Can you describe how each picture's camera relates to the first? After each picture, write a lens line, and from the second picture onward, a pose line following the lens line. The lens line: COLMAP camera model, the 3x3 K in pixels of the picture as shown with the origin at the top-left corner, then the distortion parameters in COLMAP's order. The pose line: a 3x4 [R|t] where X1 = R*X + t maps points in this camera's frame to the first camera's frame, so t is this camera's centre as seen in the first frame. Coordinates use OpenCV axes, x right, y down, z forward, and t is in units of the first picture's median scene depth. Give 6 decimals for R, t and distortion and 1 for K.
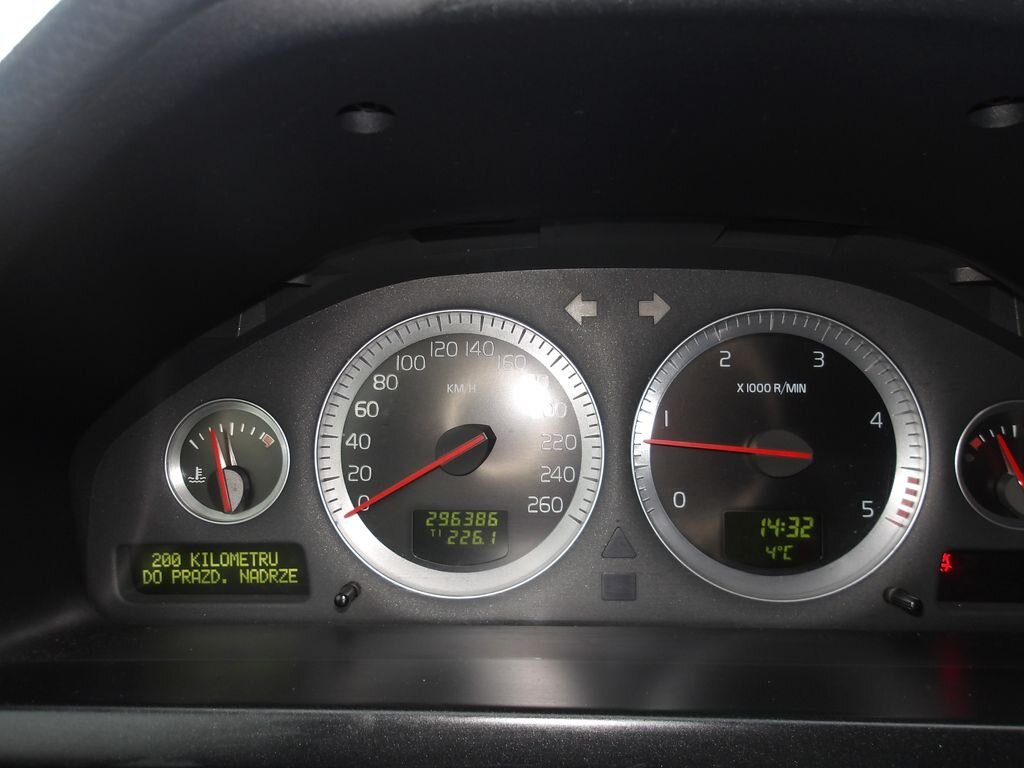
lens RADIAL K [[852.6, 0, 511.6], [0, 852.6, 381.5], [0, 0, 1]] dist [-0.029738, 0.047584]
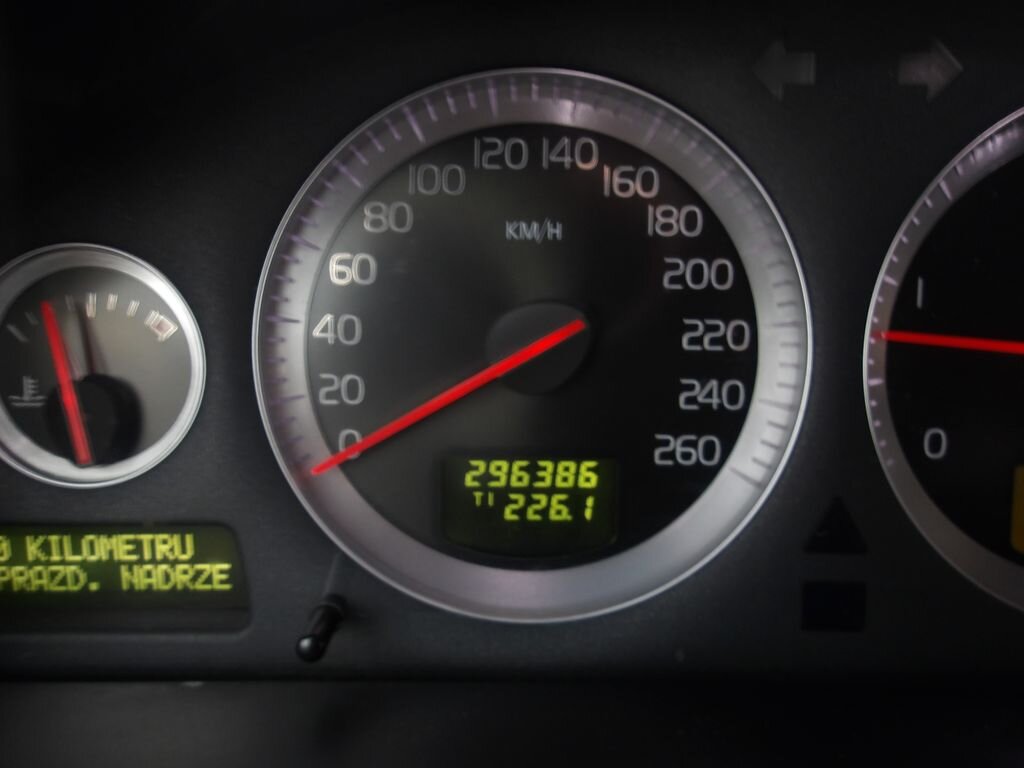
lens RADIAL K [[852.6, 0, 508.5], [0, 852.6, 390.9], [0, 0, 1]] dist [-0.029738, 0.047584]
pose [[0.999496, 0.007038, 0.030967, -0.090718], [-0.011610, 0.988615, 0.150016, 0.027417], [-0.029559, -0.150300, 0.988198, 0.472574]]
